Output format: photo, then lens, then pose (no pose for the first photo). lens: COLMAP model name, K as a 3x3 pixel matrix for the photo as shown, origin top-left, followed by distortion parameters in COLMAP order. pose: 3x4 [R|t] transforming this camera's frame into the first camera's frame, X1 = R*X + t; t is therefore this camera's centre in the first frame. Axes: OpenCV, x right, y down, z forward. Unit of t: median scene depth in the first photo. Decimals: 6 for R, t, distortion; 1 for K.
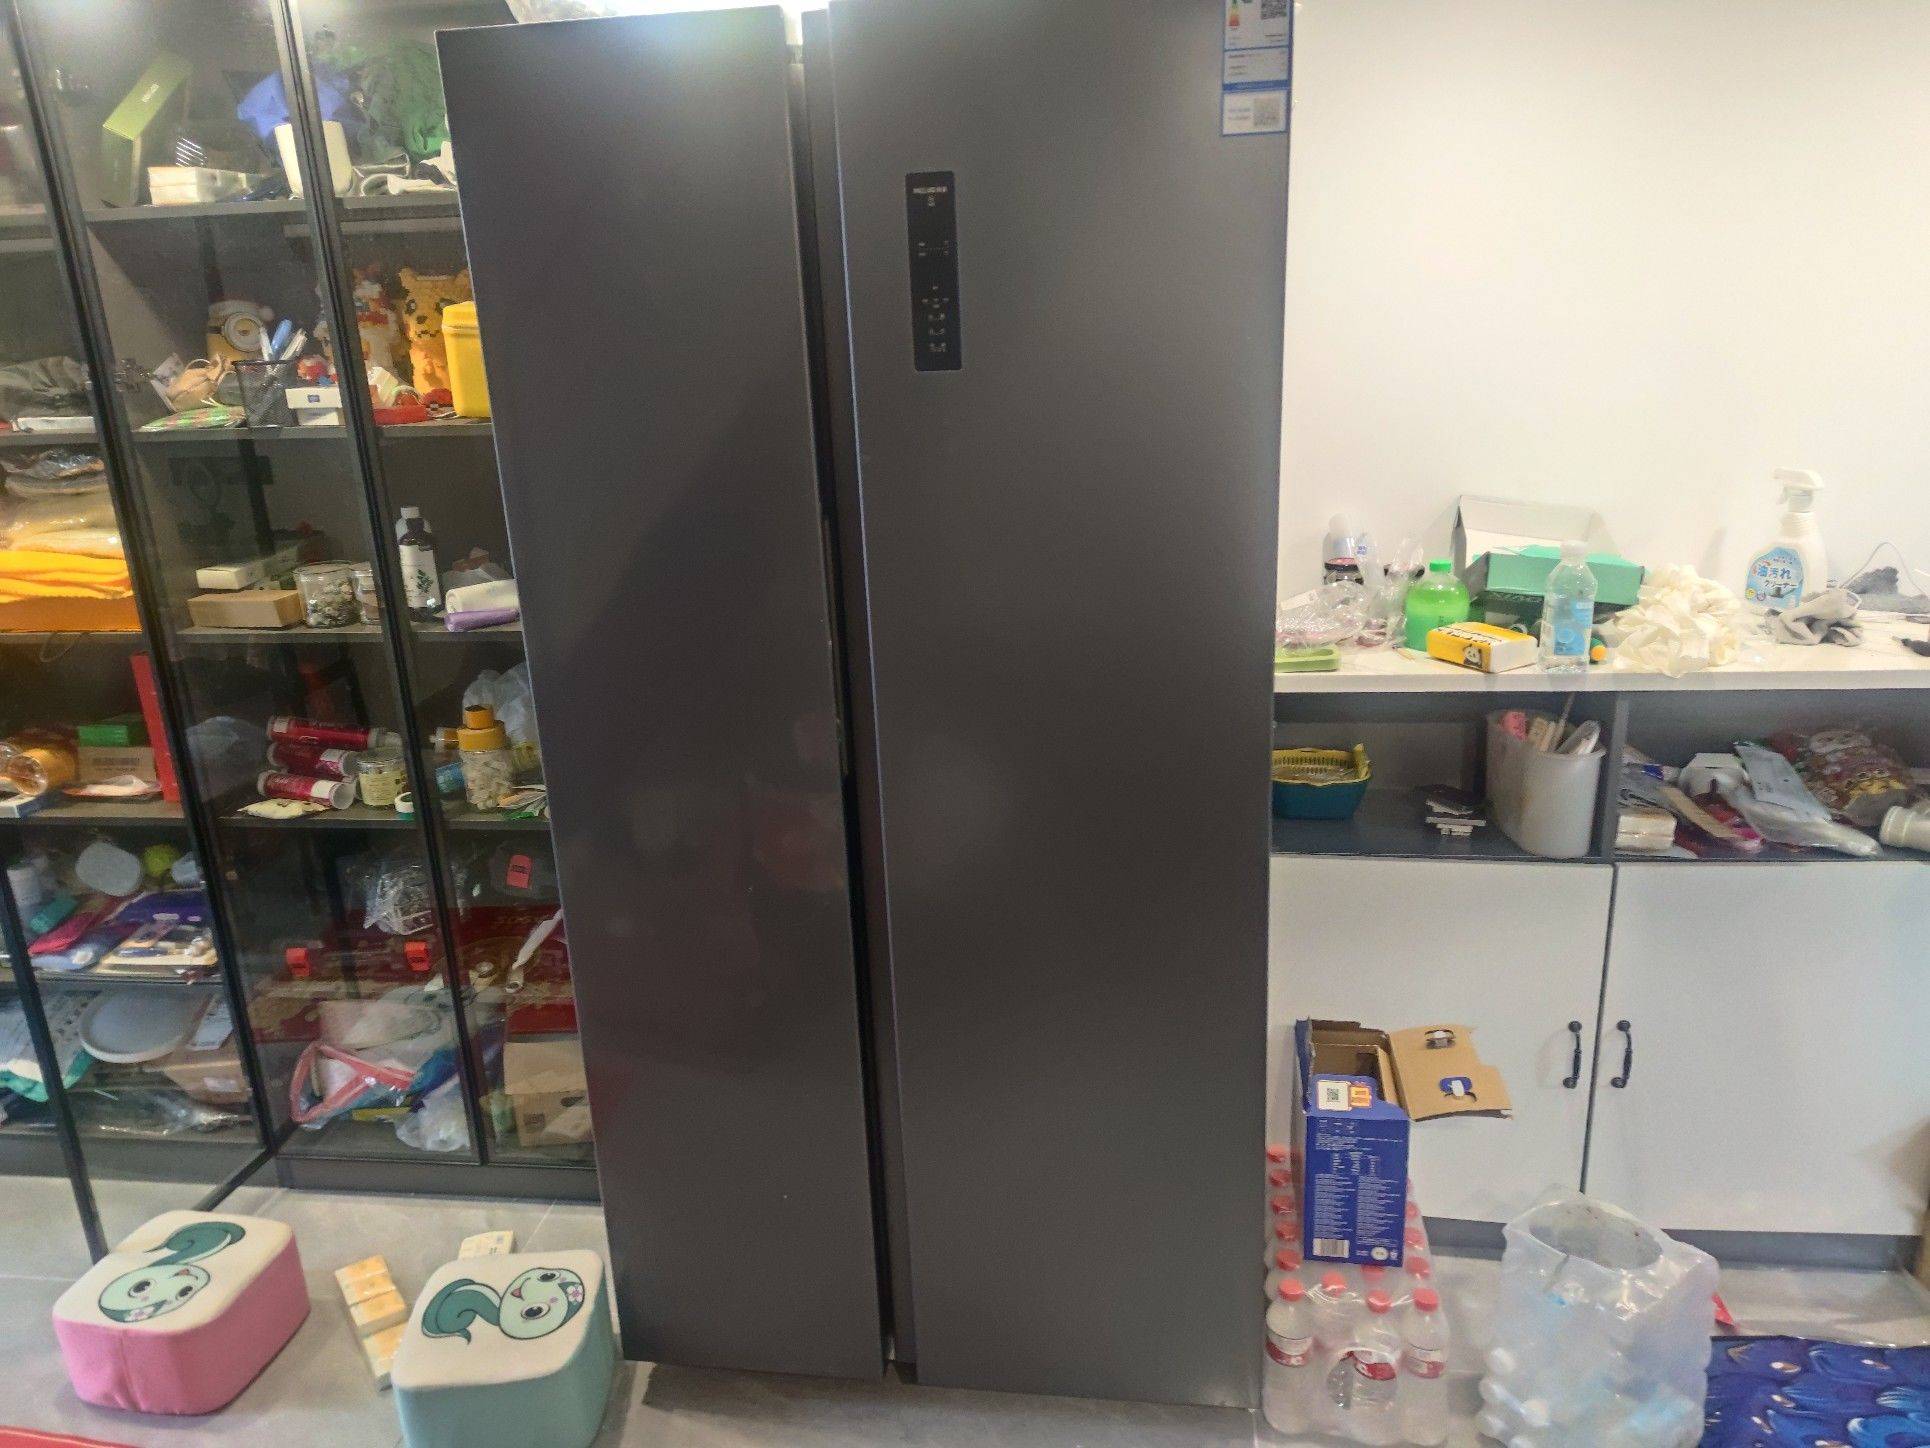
lens RADIAL K [[1404.2, 0, 965.0], [0, 1404.2, 724.0], [0, 0, 1]] dist [0.091518, -0.087637]
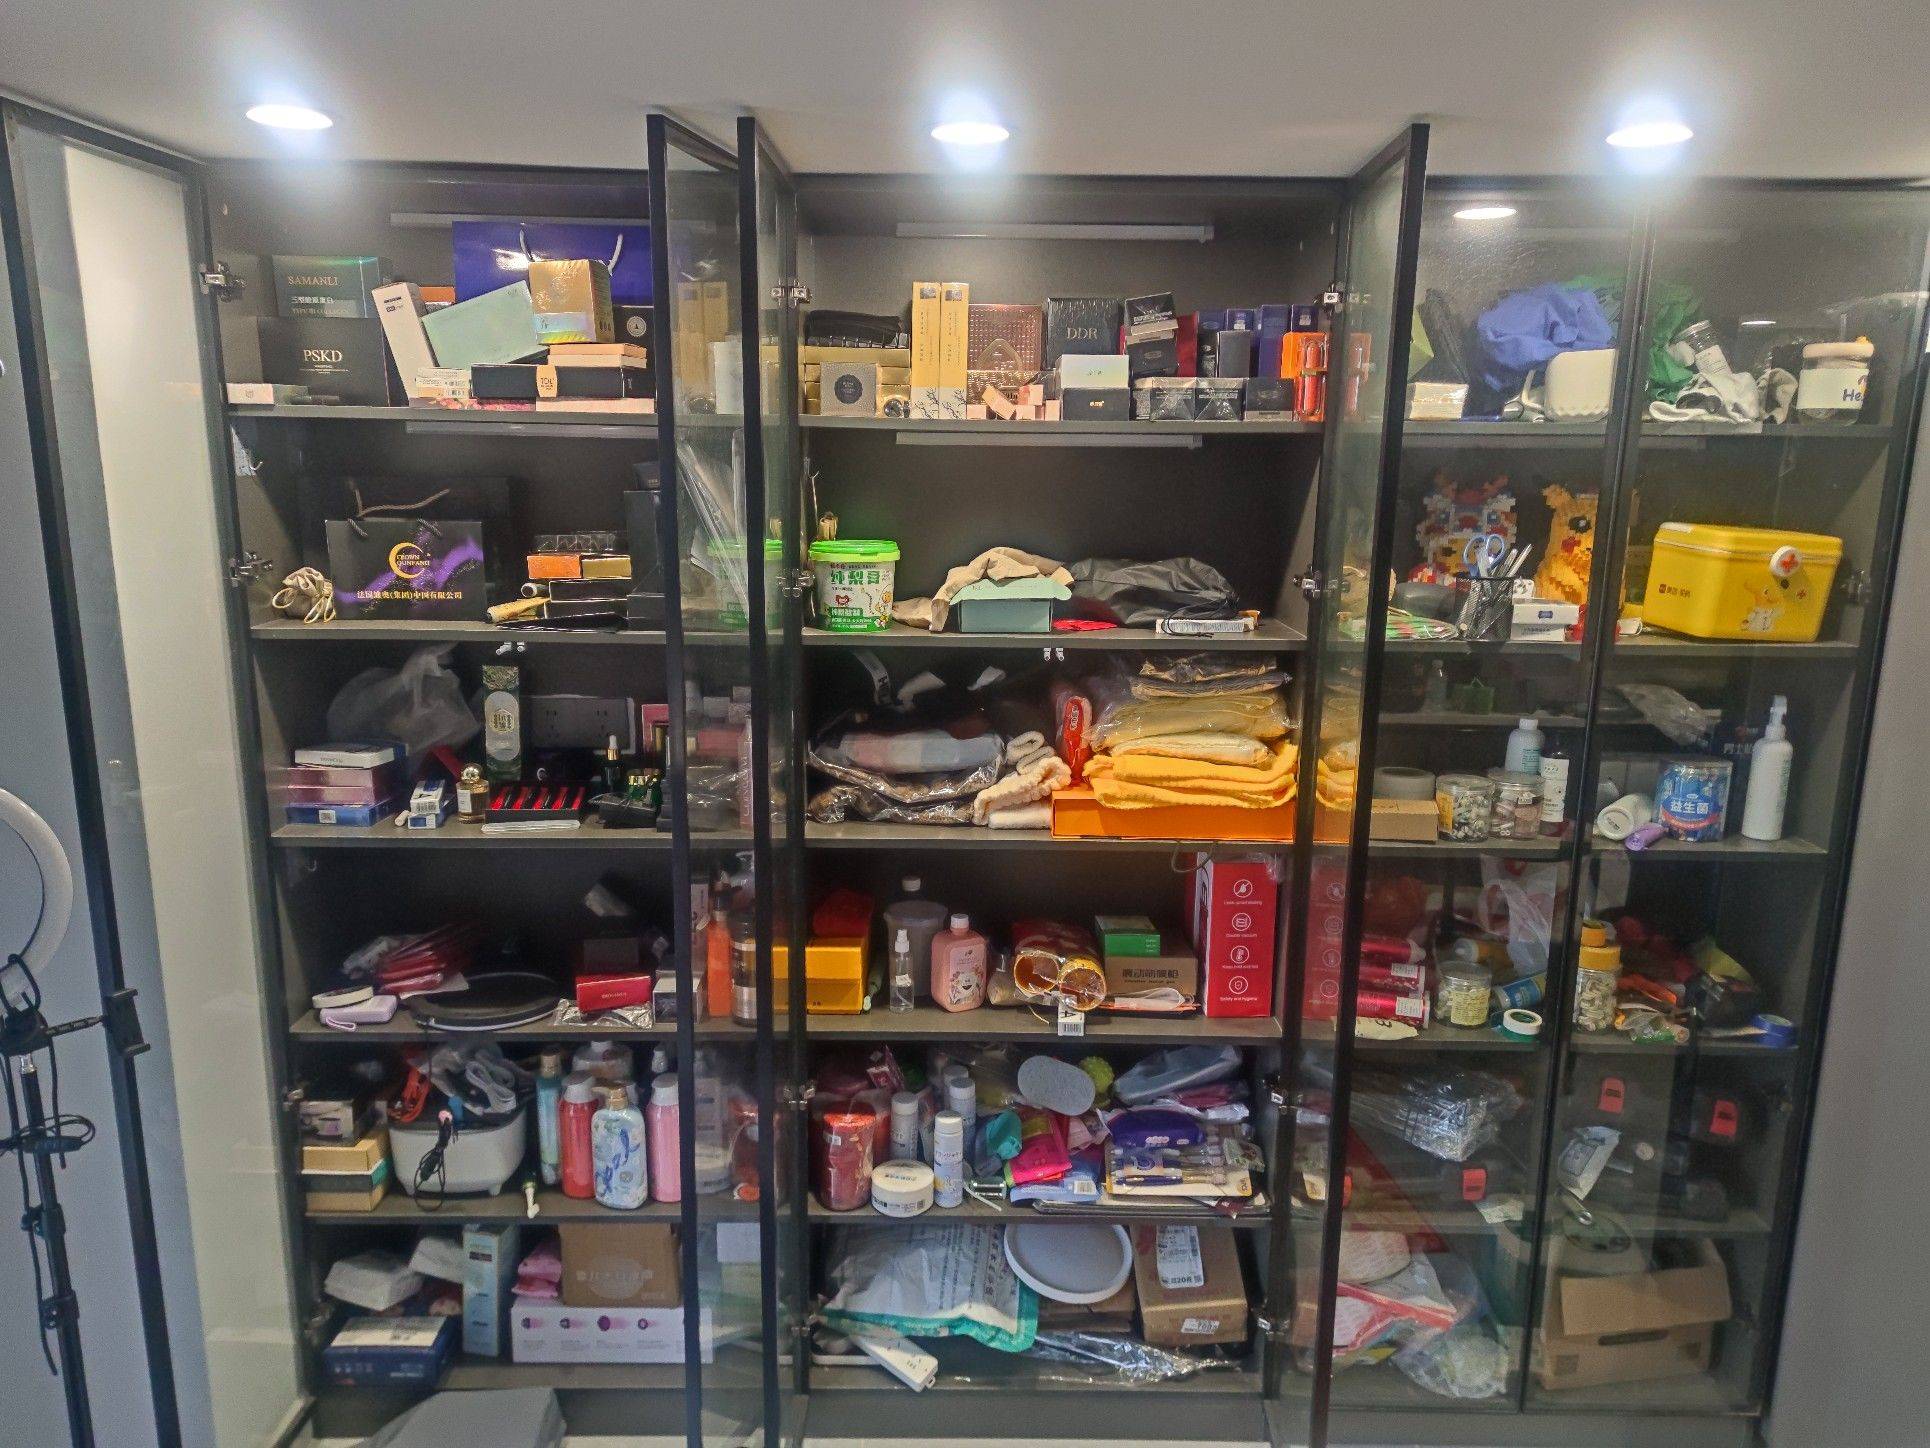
lens RADIAL K [[1404.2, 0, 965.0], [0, 1404.2, 724.0], [0, 0, 1]] dist [0.091518, -0.087637]
pose [[0.987725, 0.025386, 0.154123, -0.875968], [-0.009586, 0.994697, -0.102403, -0.041672], [-0.155906, 0.099669, 0.982731, 0.089044]]
